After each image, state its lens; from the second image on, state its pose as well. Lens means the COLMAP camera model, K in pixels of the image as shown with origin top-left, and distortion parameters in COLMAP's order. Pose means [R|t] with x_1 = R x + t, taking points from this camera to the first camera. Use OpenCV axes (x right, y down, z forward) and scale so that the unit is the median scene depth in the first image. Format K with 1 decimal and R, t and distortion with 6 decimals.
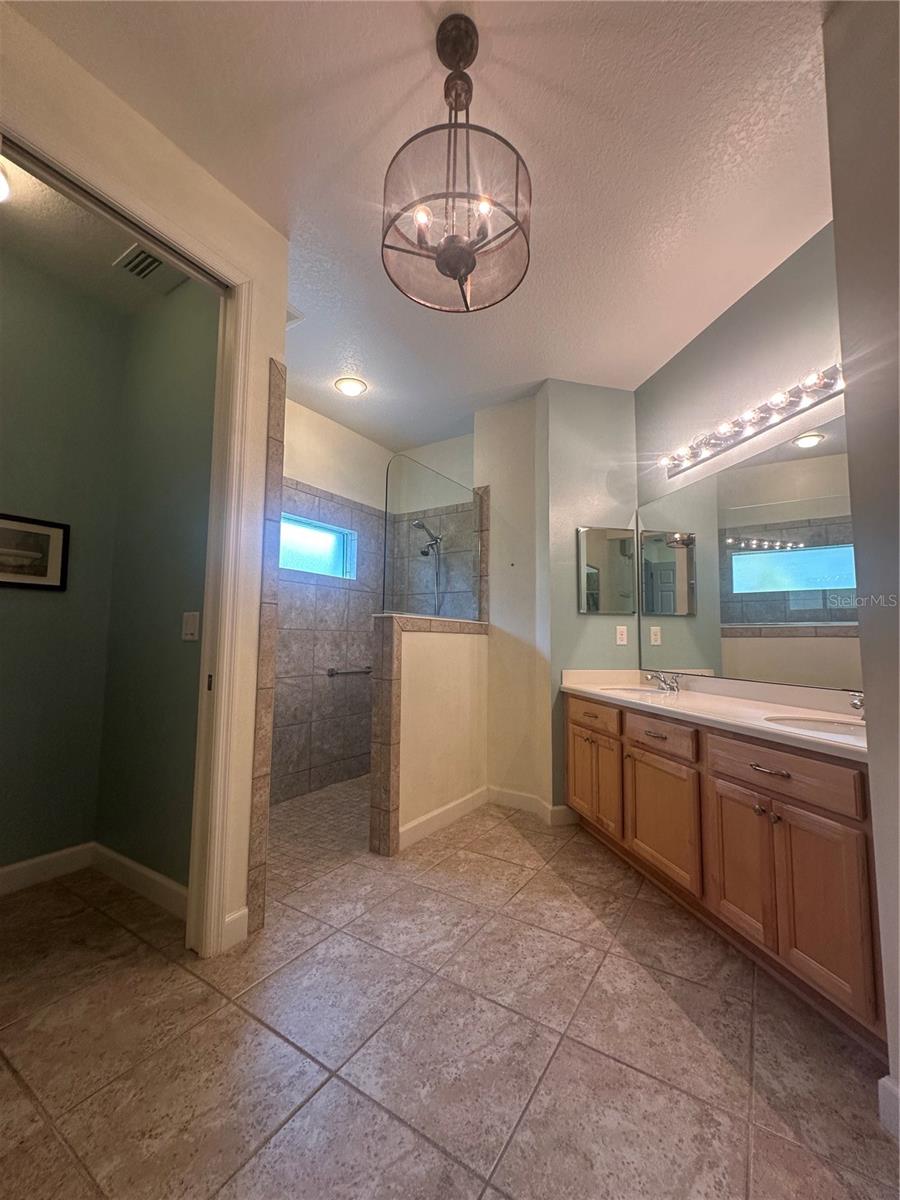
lens RADIAL K [[483.1, 0, 445.1], [0, 483.1, 601.8], [0, 0, 1]] dist [-0.003105, 0.003174]
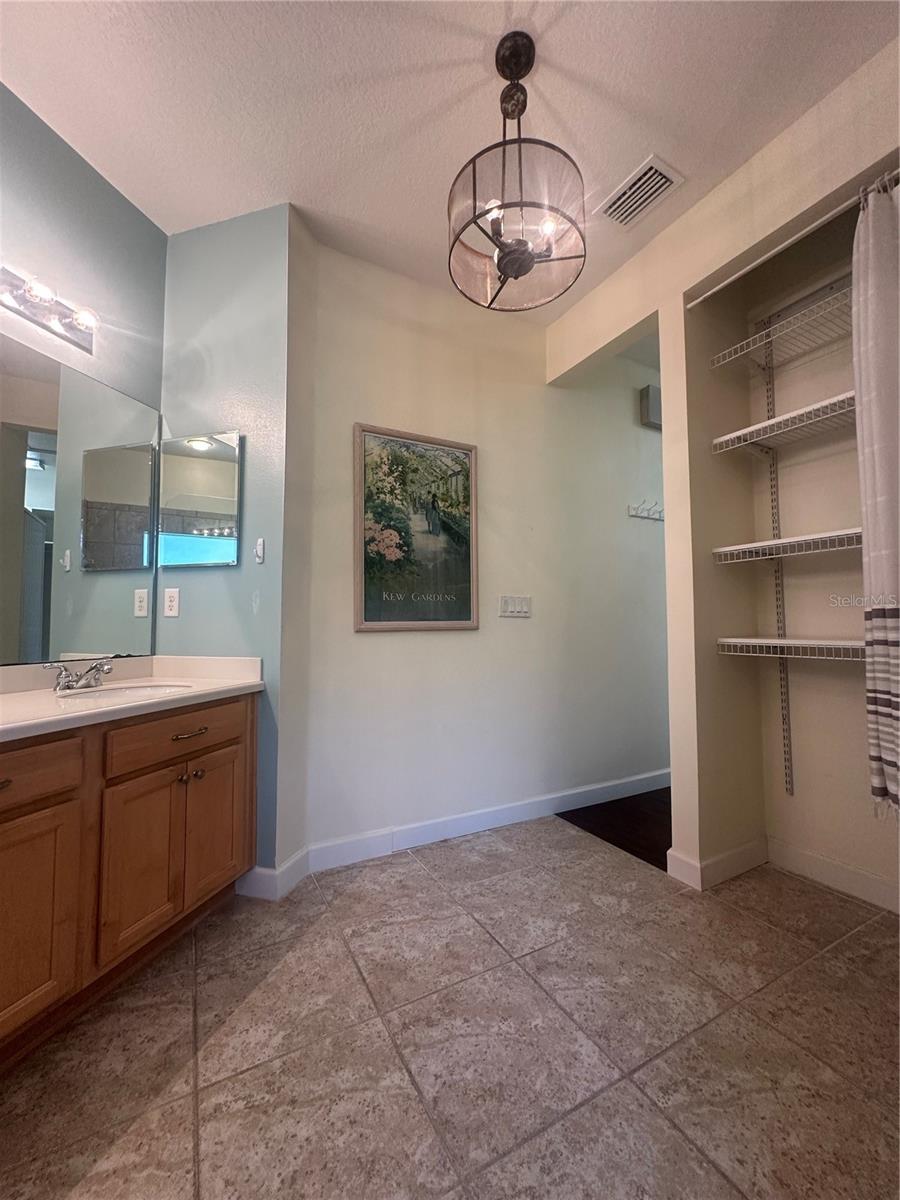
lens RADIAL K [[483.1, 0, 445.9], [0, 483.1, 599.7], [0, 0, 1]] dist [-0.003105, 0.003174]
pose [[-0.880349, 0.014507, 0.474104, -0.330271], [-0.046623, 0.992046, -0.116927, 0.172324], [-0.472029, -0.125041, -0.872670, 1.828073]]
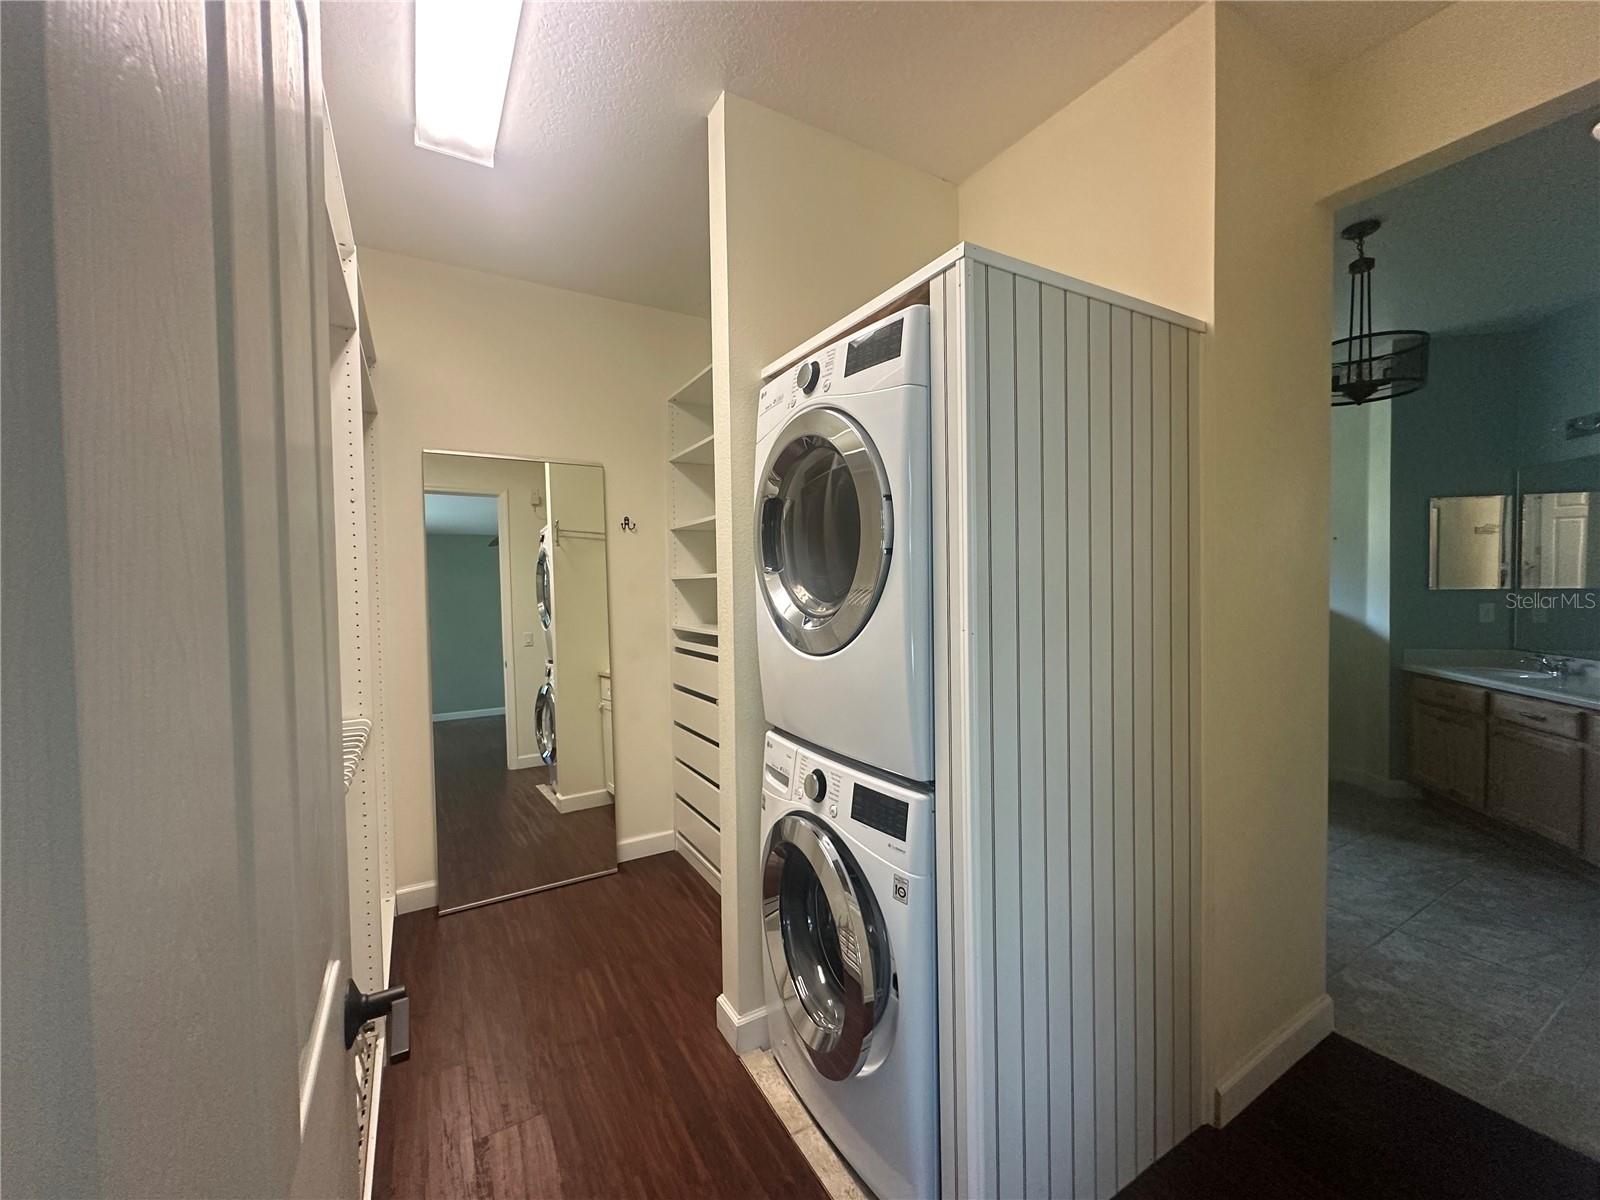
lens RADIAL K [[644.1, 0, 804.7], [0, 644.1, 599.4], [0, 0, 1]] dist [-0.003105, 0.003174]
pose [[0.901448, -0.011667, -0.432730, -0.635332], [0.057448, 0.994019, 0.092873, -0.332983], [0.429058, -0.108580, 0.896727, -1.517742]]
